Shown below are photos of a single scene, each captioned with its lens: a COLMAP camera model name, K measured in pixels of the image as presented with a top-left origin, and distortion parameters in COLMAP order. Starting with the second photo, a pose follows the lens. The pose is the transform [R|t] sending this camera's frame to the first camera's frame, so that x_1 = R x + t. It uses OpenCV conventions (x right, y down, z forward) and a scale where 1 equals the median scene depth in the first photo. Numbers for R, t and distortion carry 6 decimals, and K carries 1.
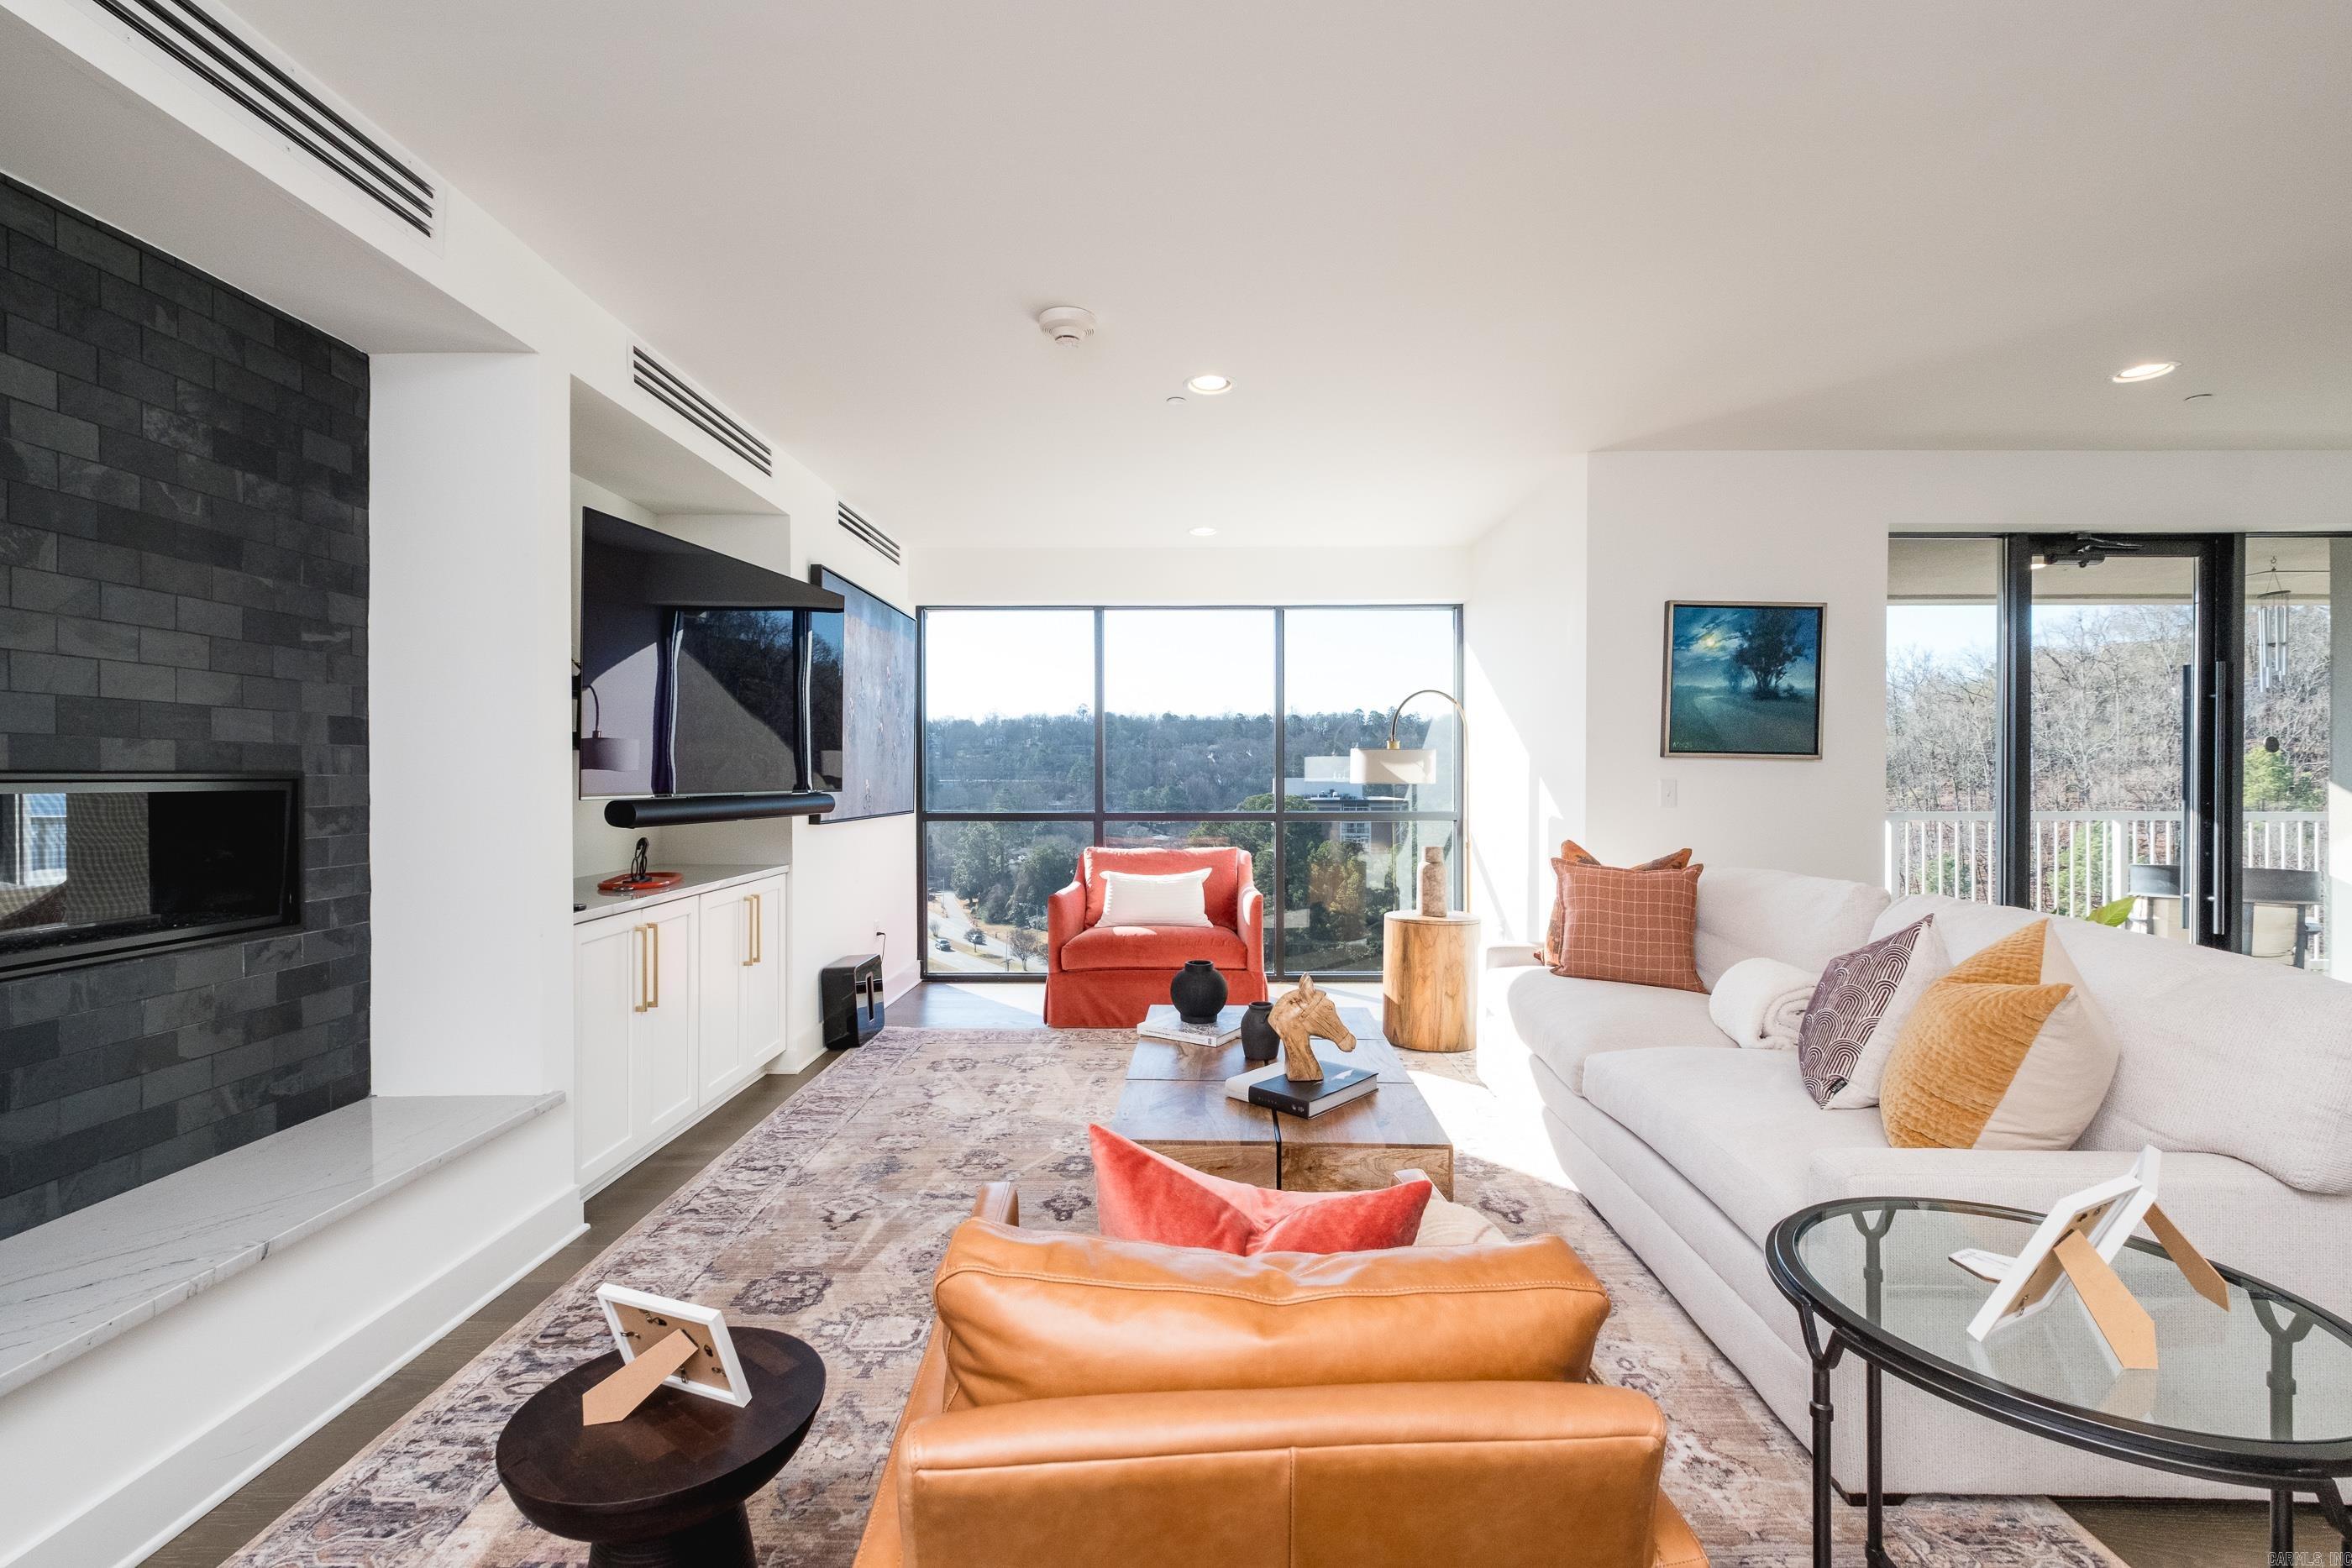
lens RADIAL K [[1007.6, 0, 1182.1], [0, 1007.6, 783.9], [0, 0, 1]] dist [0.009773, -0.008766]
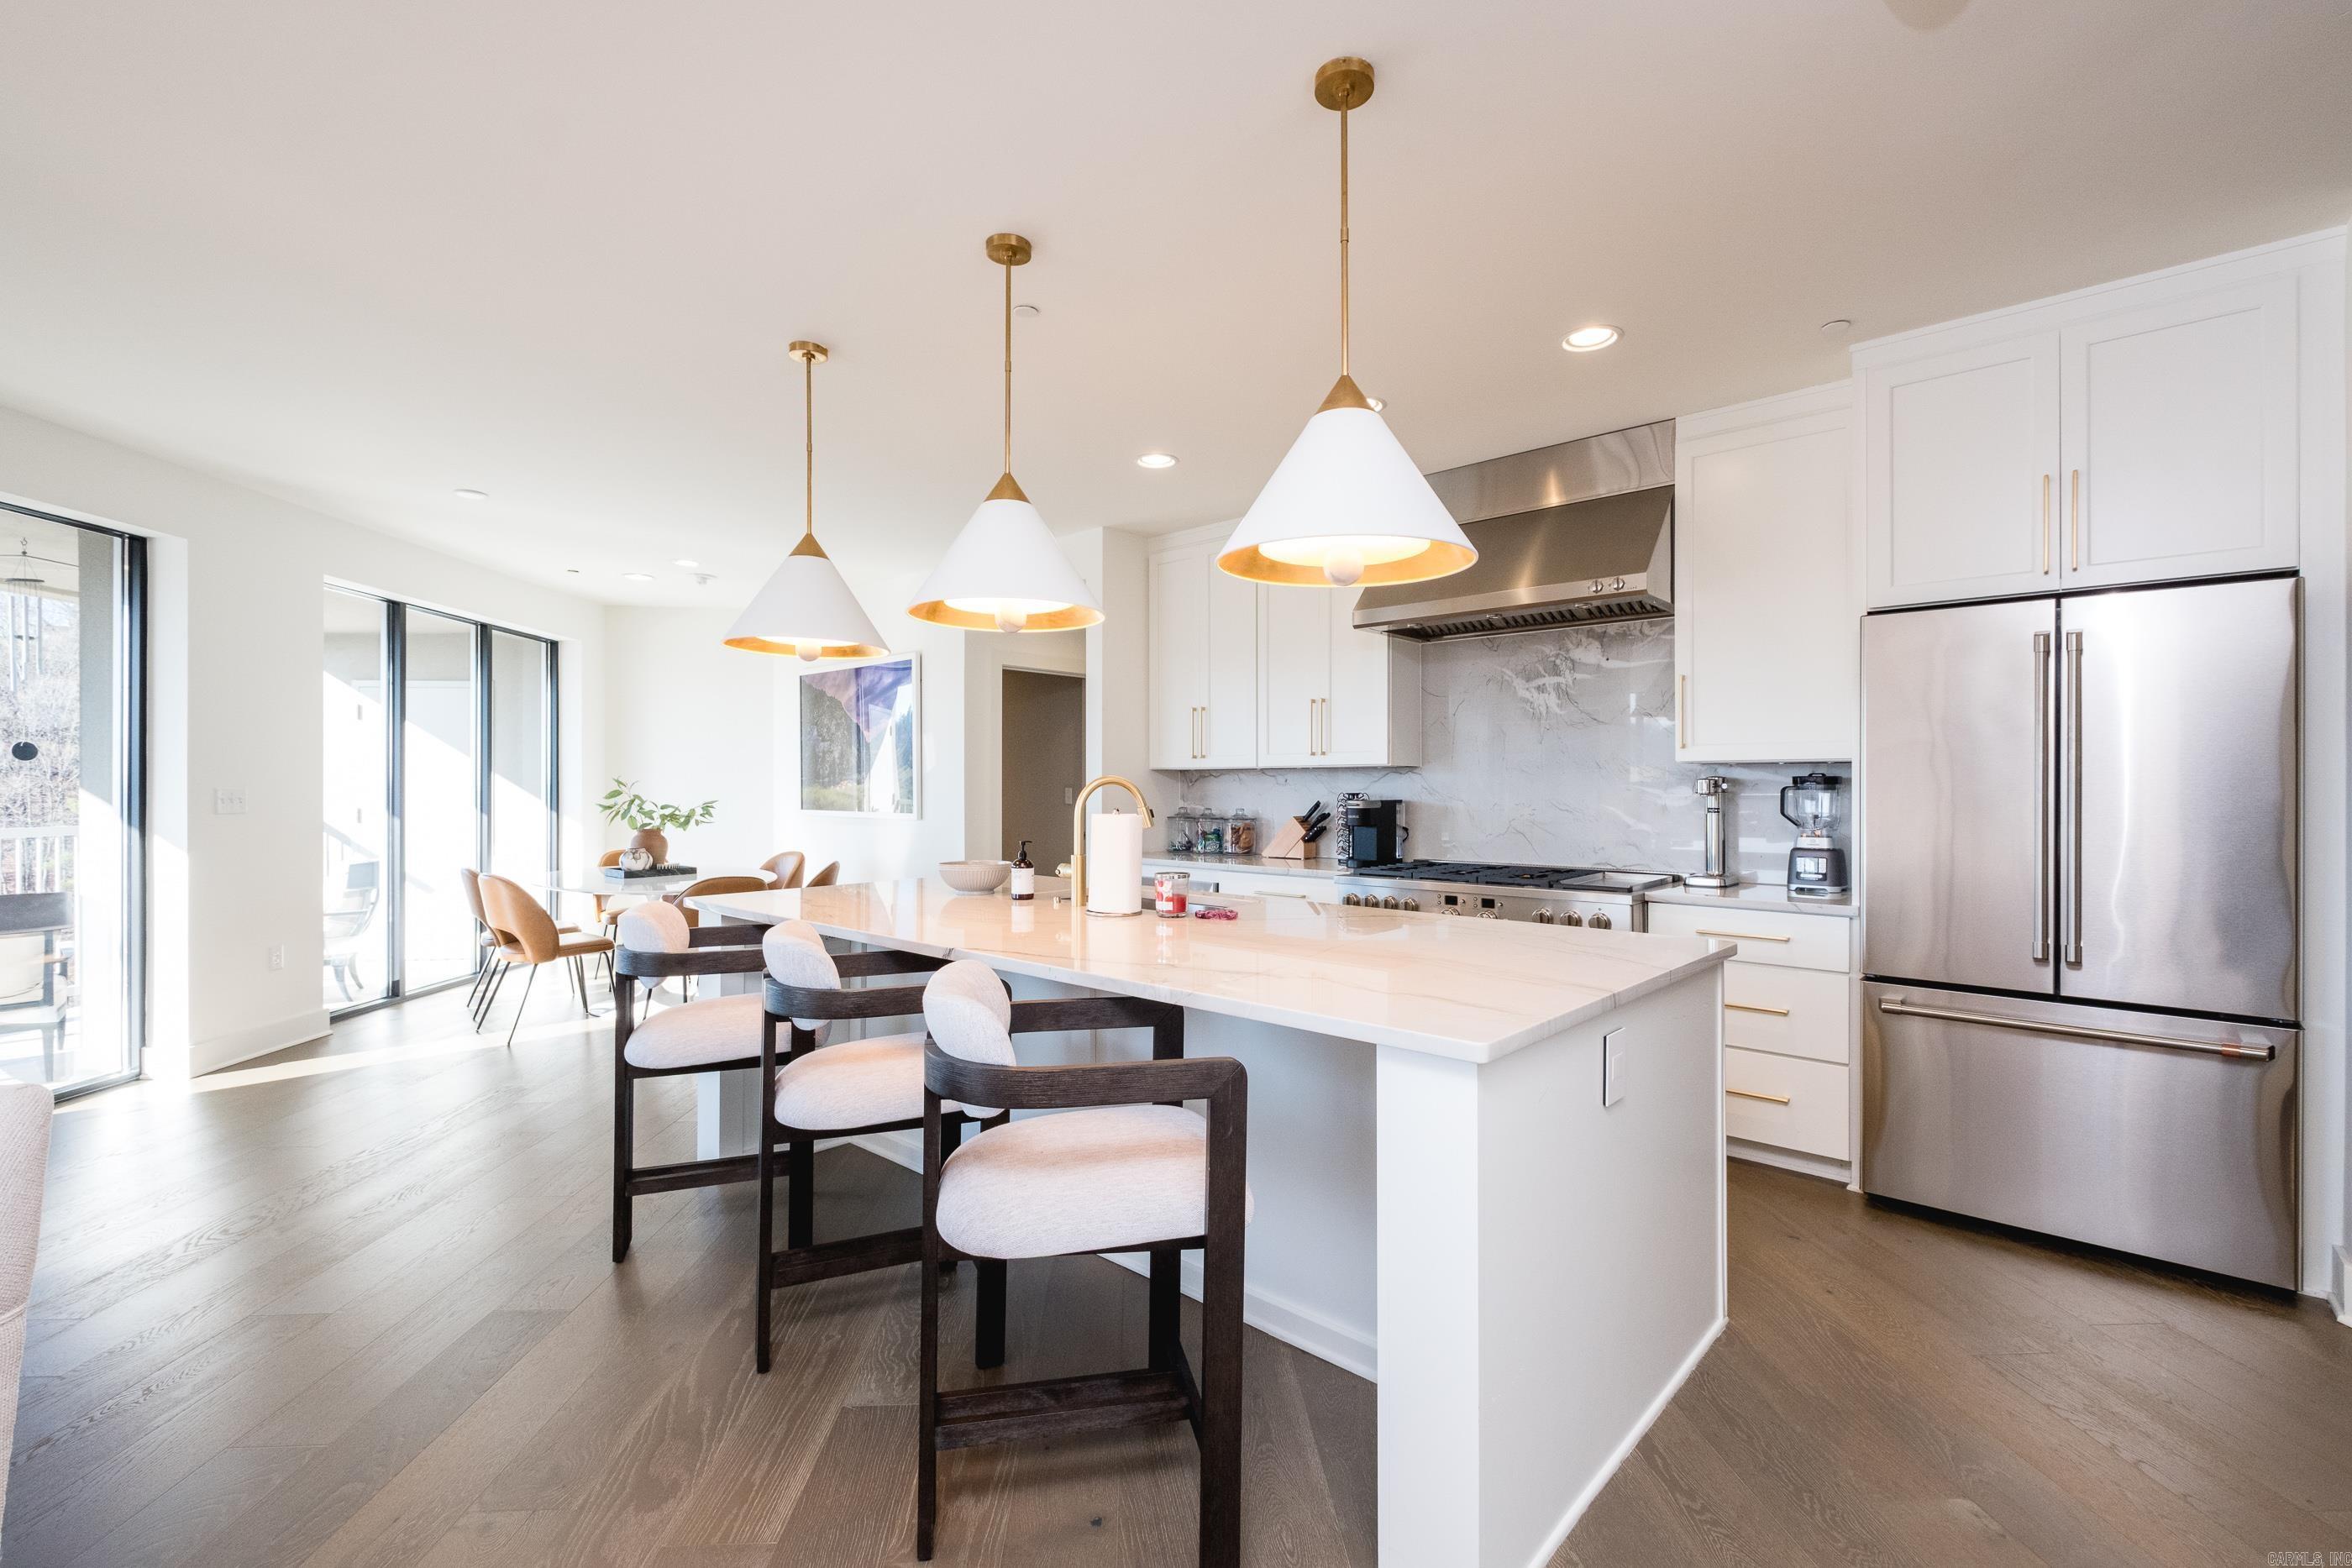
lens RADIAL K [[1006.9, 0, 1189.3], [0, 1006.9, 787.5], [0, 0, 1]] dist [-0.005675, -0.000787]
pose [[-0.061677, -0.000019, 0.998096, 0.179759], [0.008007, 0.999968, 0.000514, 0.001847], [-0.998064, 0.008024, -0.061675, 0.046505]]
